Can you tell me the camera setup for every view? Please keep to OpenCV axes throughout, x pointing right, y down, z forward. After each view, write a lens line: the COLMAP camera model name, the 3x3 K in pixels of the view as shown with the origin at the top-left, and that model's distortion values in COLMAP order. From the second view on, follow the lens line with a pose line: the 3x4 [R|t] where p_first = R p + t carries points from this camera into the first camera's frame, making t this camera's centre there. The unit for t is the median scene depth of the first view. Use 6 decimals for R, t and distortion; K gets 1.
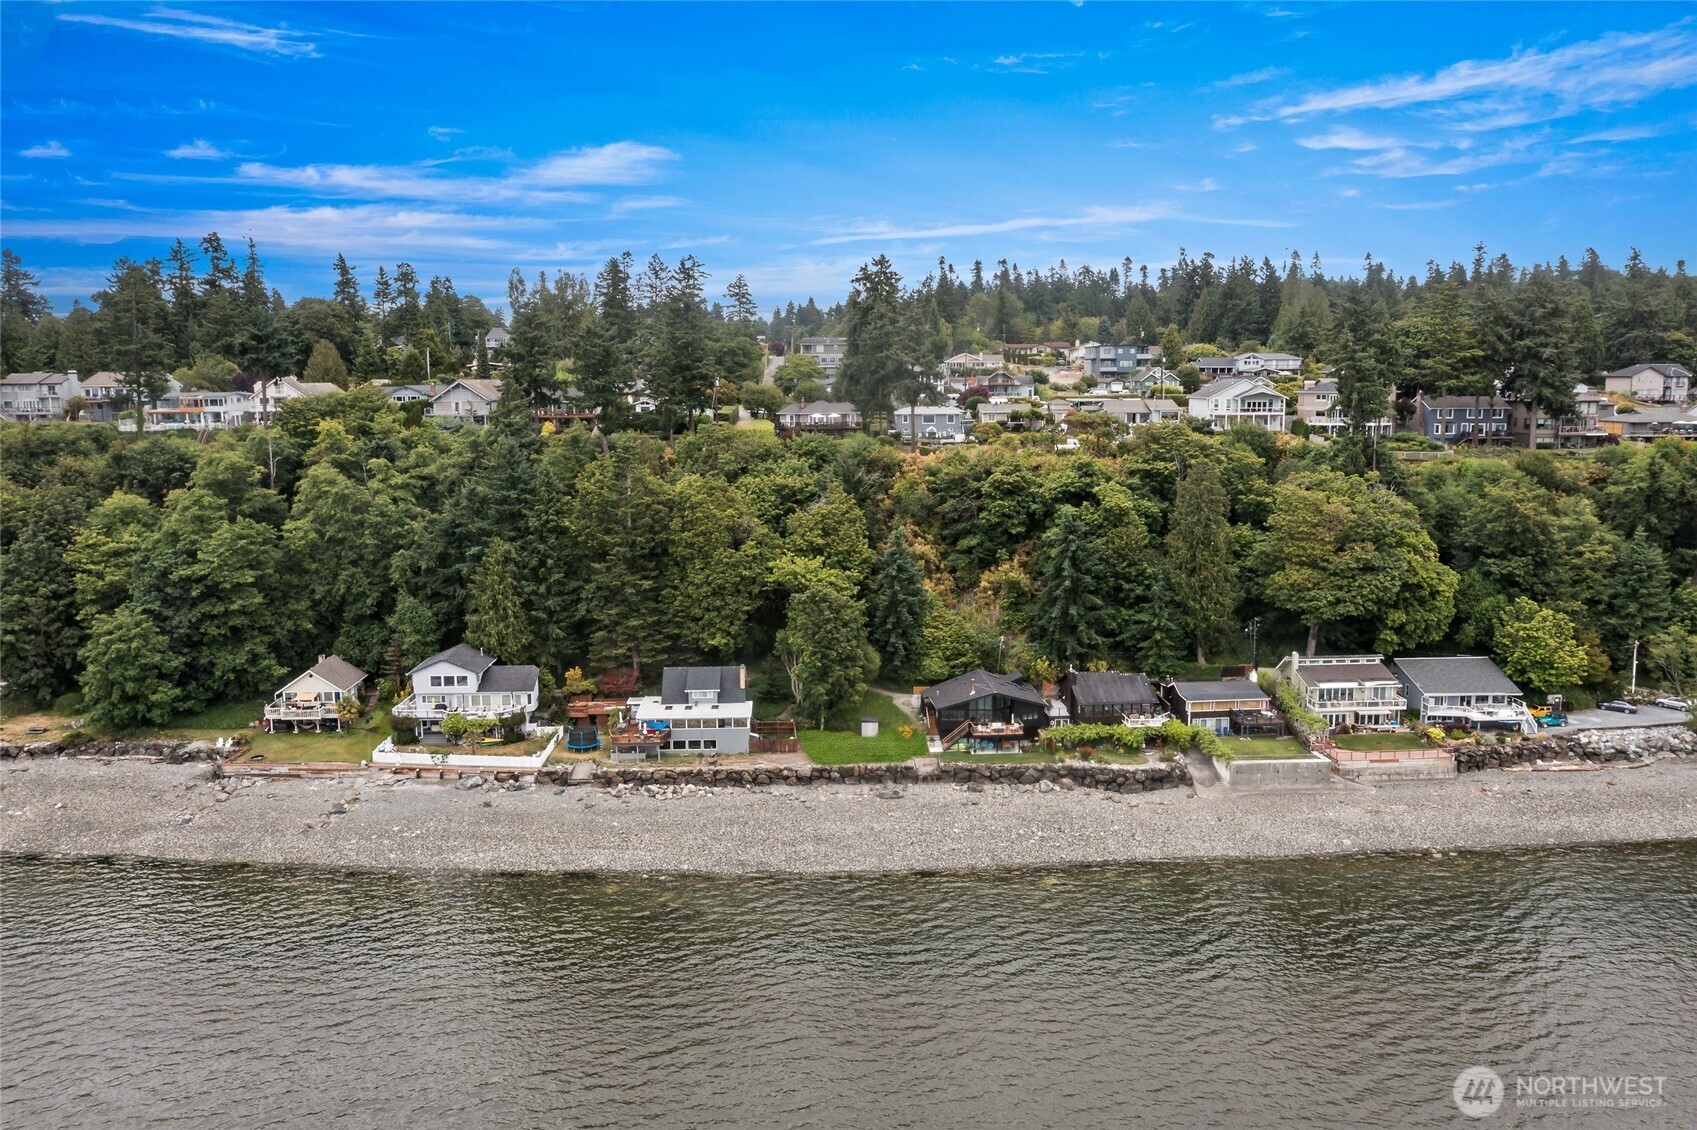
lens RADIAL K [[1327.2, 0, 847.3], [0, 1327.2, 570.5], [0, 0, 1]] dist [-0.027307, 0.008362]
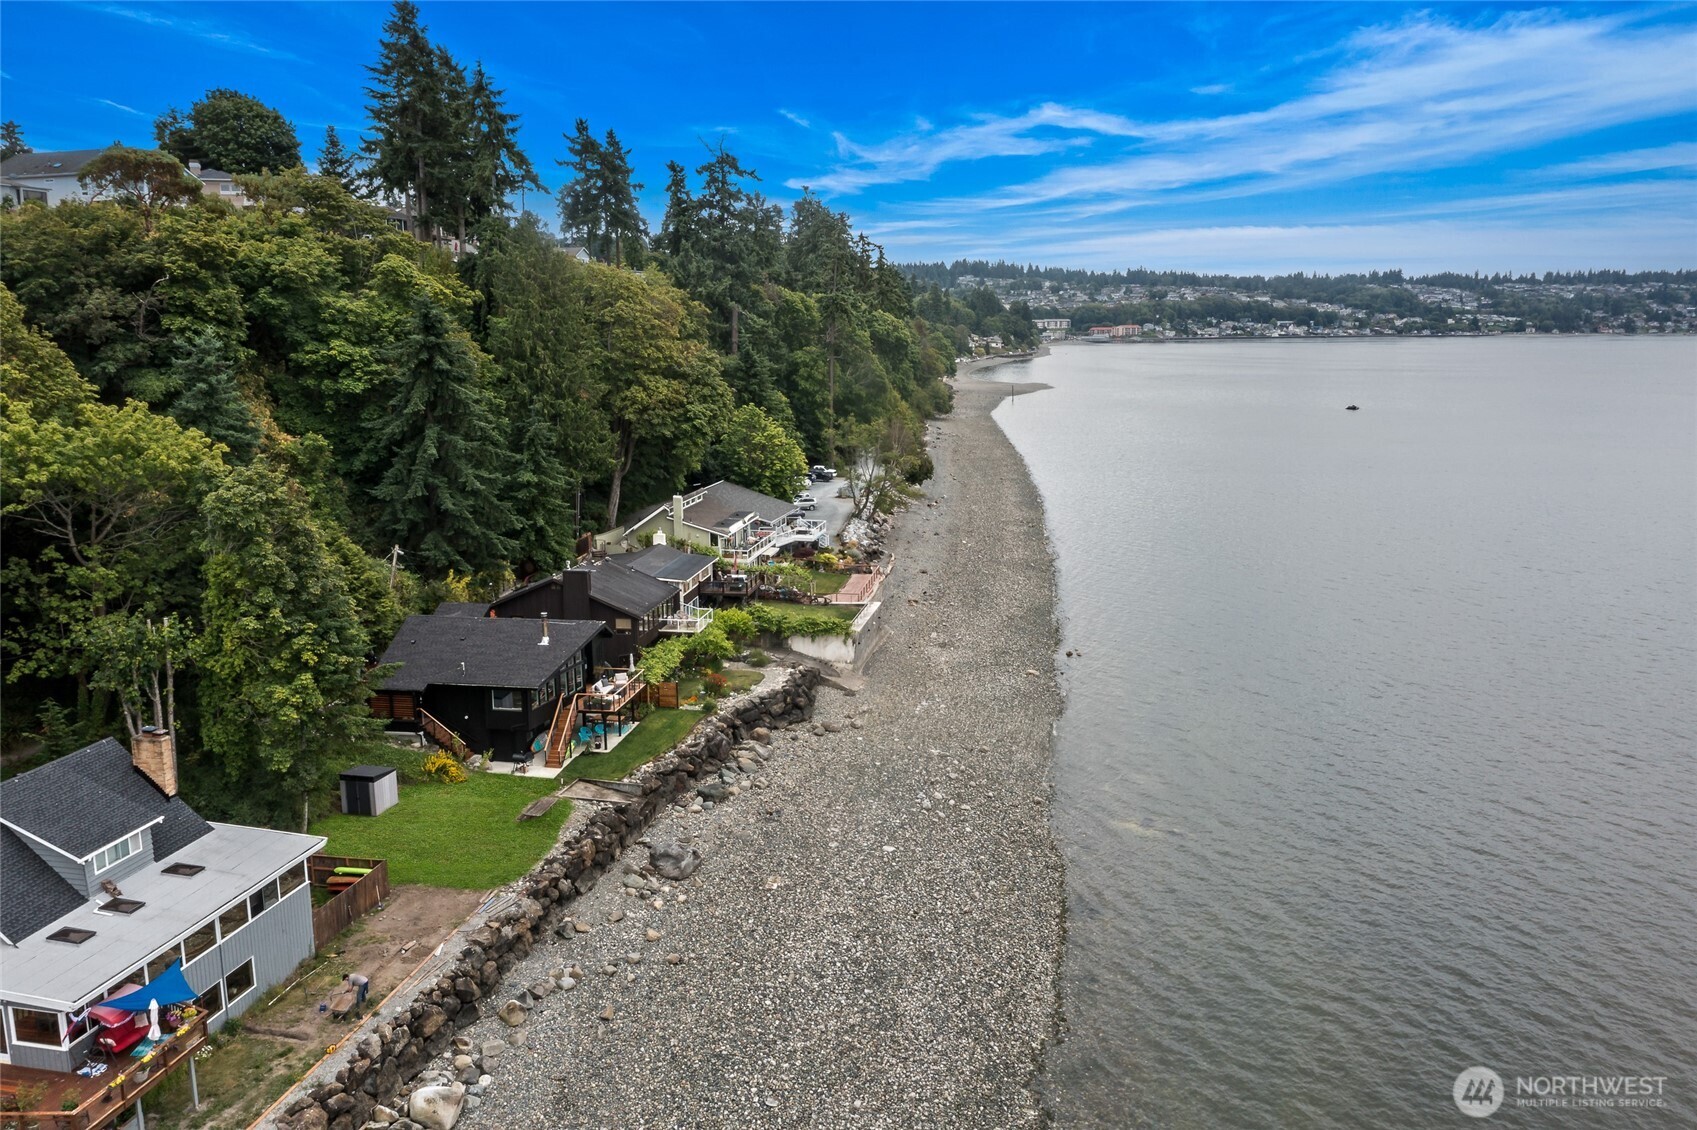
lens RADIAL K [[1327.2, 0, 847.3], [0, 1327.2, 570.5], [0, 0, 1]] dist [-0.027307, 0.008362]
pose [[0.233317, -0.174241, 0.956662, -0.336700], [0.141824, 0.979393, 0.143792, 0.011525], [-0.962003, 0.102128, 0.253221, 0.743369]]
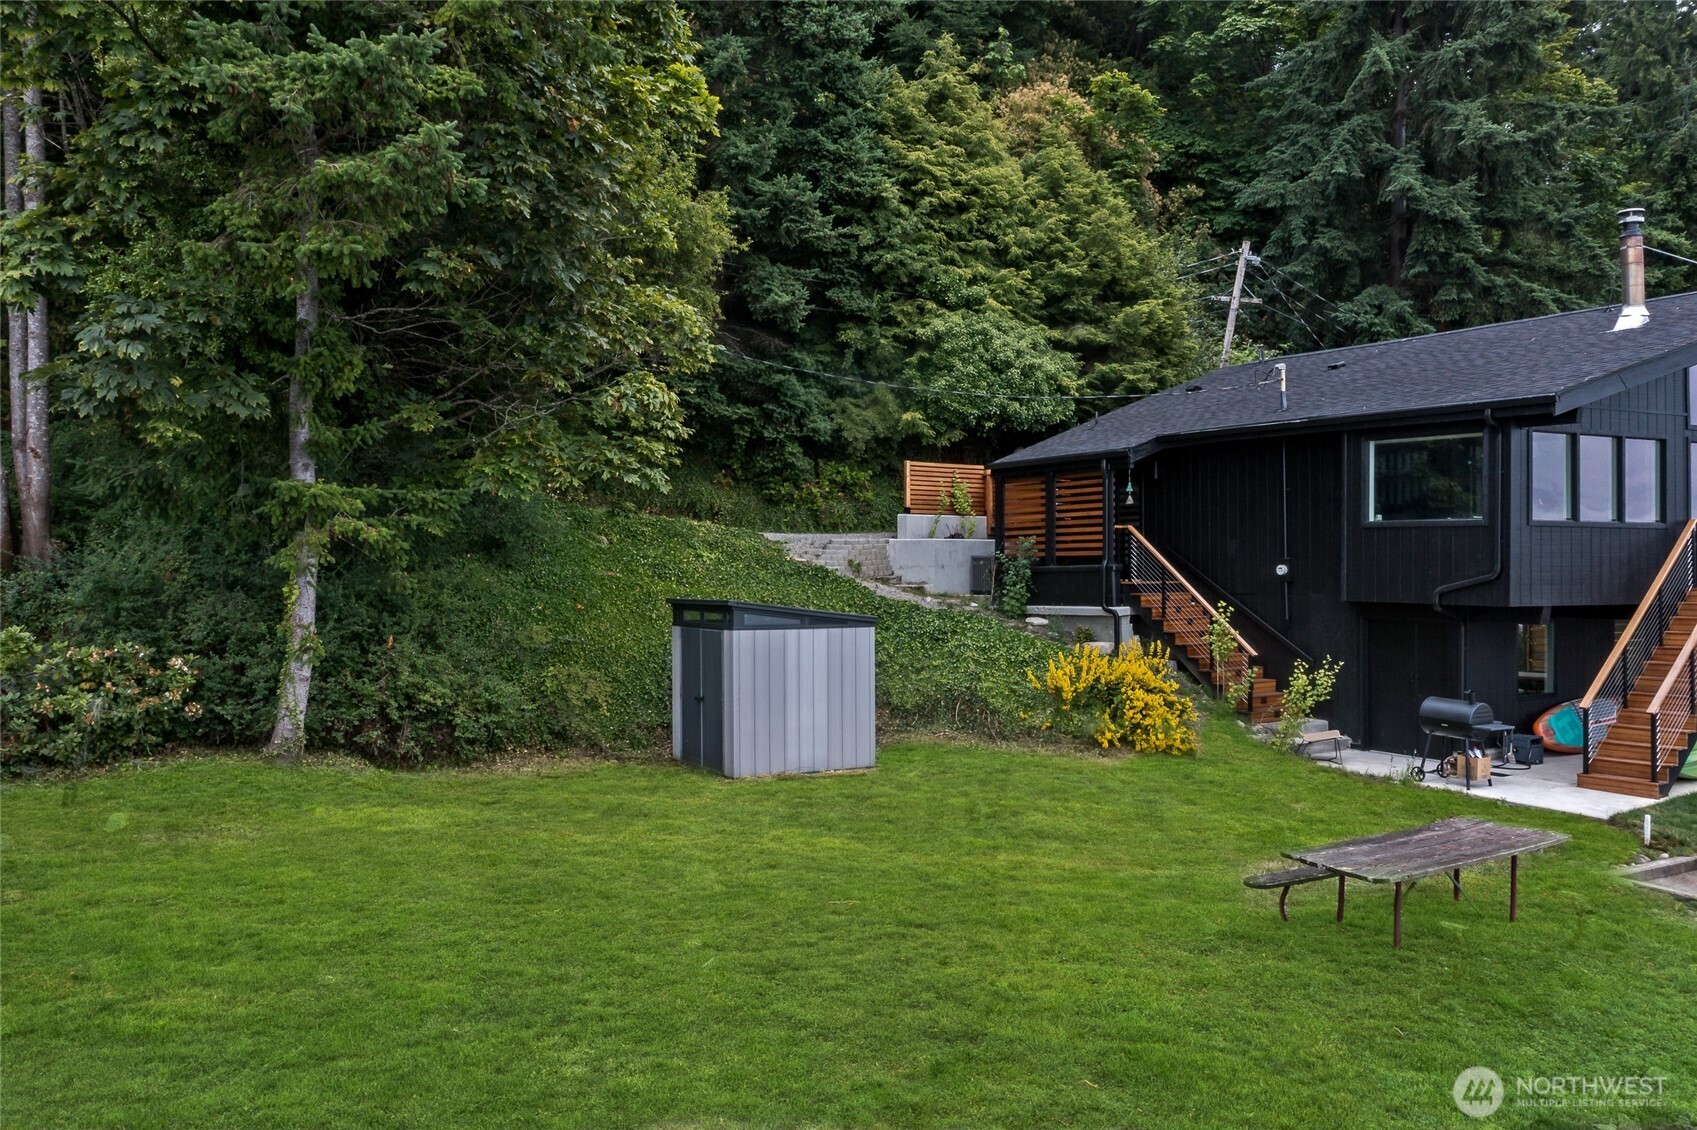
lens RADIAL K [[1327.2, 0, 847.3], [0, 1327.2, 570.5], [0, 0, 1]] dist [-0.027307, 0.008362]
pose [[0.874631, 0.005521, 0.484758, -0.029342], [0.063634, 0.989976, -0.126086, 0.123003], [-0.480595, 0.141126, 0.865512, 0.906024]]
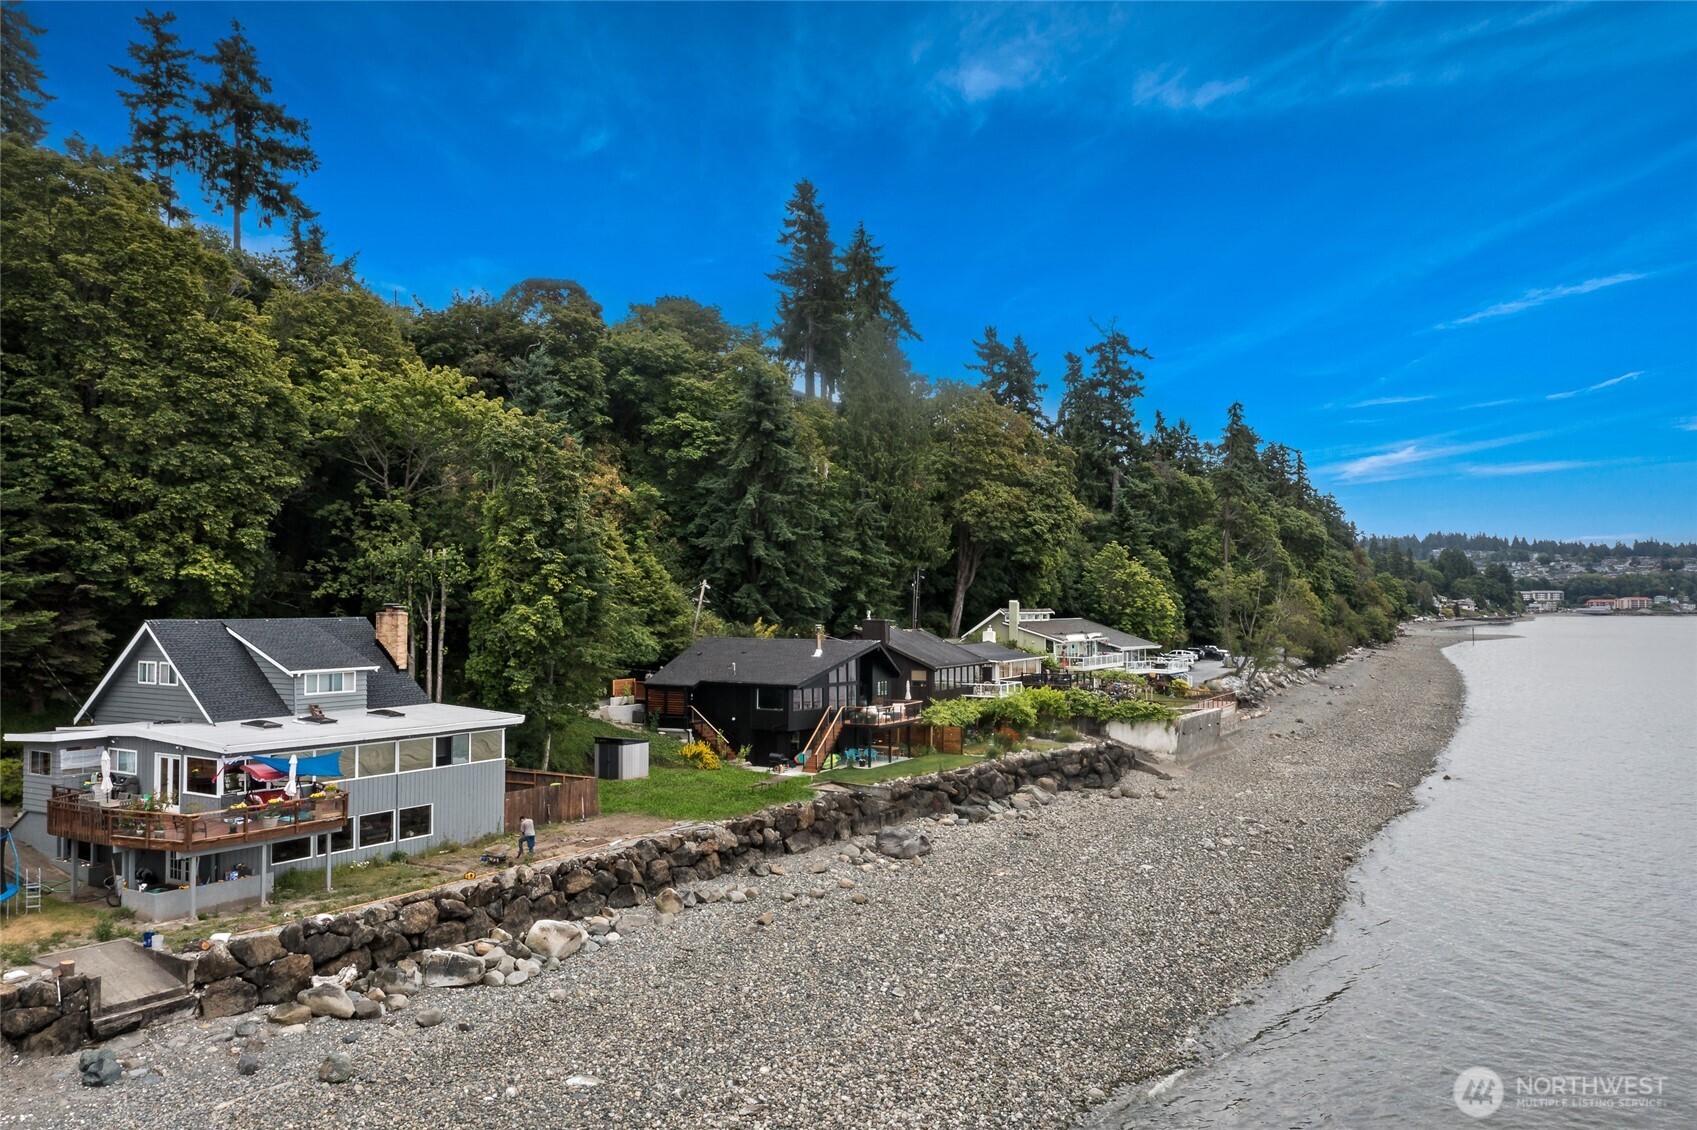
lens RADIAL K [[1327.2, 0, 847.3], [0, 1327.2, 570.5], [0, 0, 1]] dist [-0.027307, 0.008362]
pose [[0.542788, 0.028208, 0.839396, -0.305004], [0.111817, 0.988111, -0.105512, 0.111868], [-0.832393, 0.151129, 0.533181, 0.704121]]
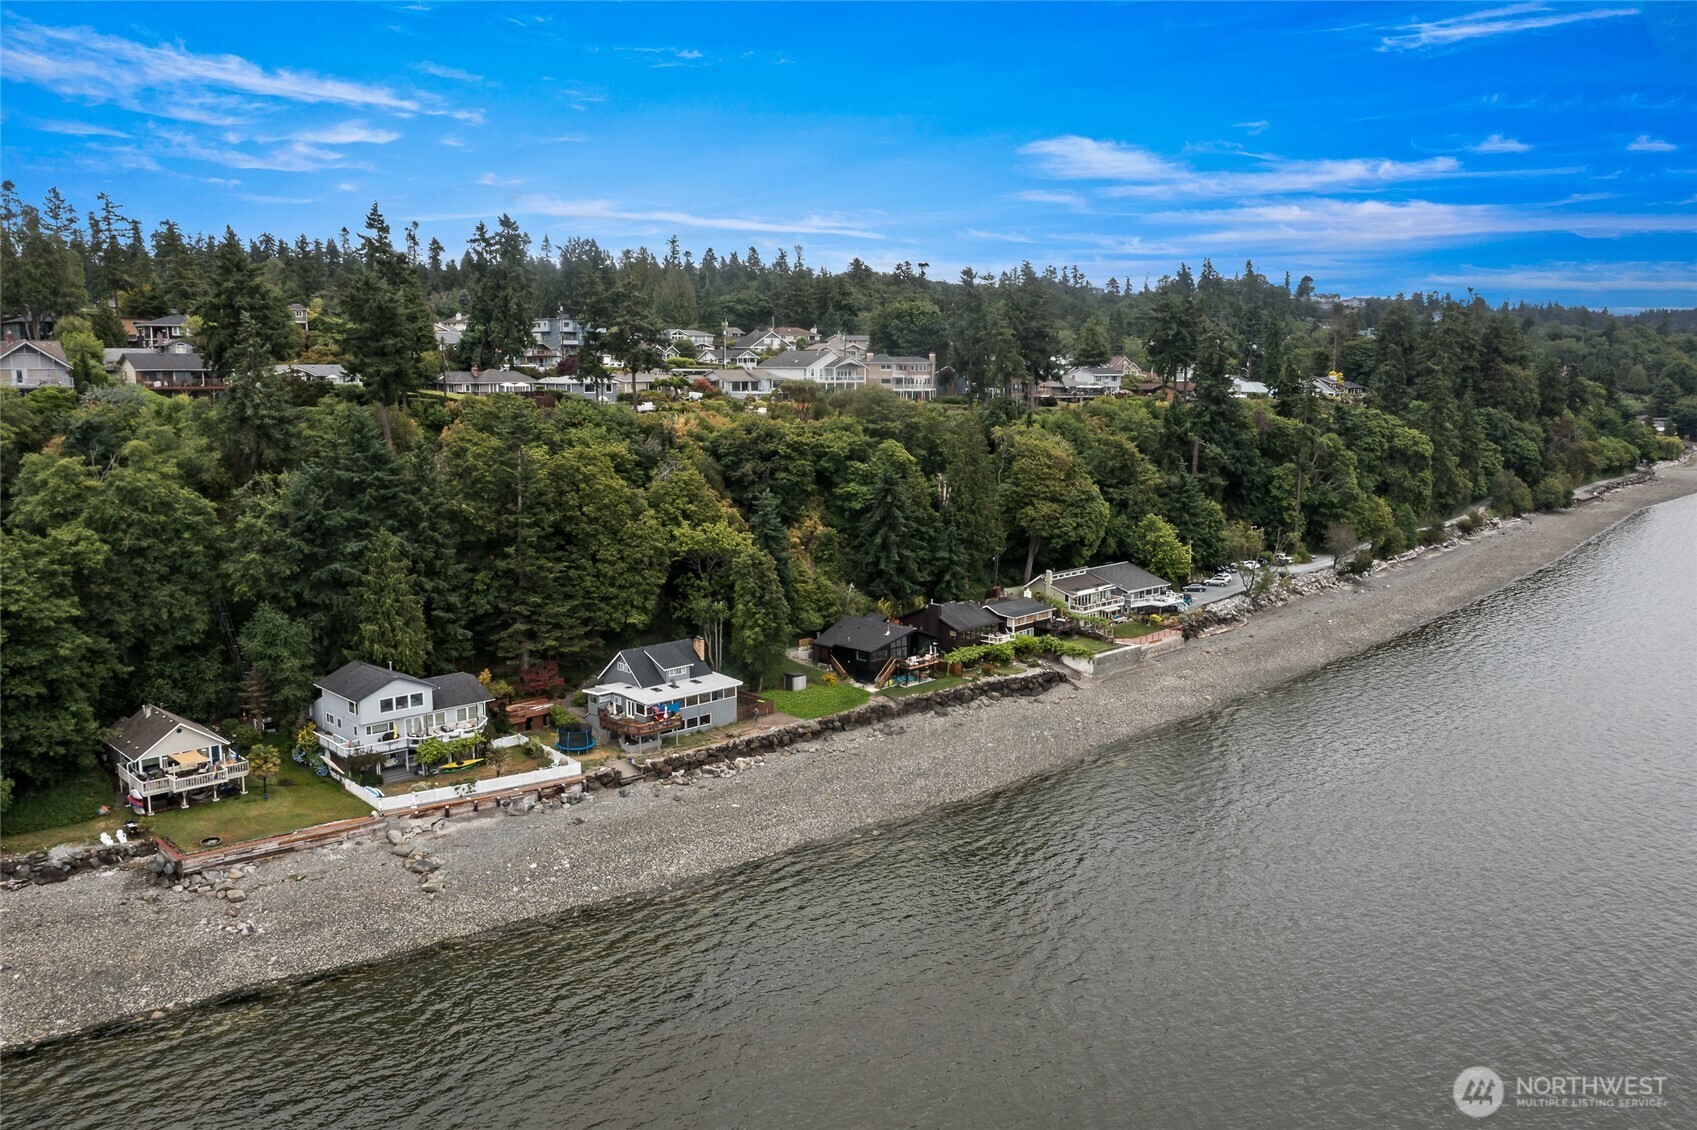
lens RADIAL K [[1327.2, 0, 847.3], [0, 1327.2, 570.5], [0, 0, 1]] dist [-0.027307, 0.008362]
pose [[0.745662, -0.096139, 0.659352, -0.626769], [0.087616, 0.995091, 0.046006, -0.011783], [-0.660539, 0.023465, 0.750425, 0.196936]]
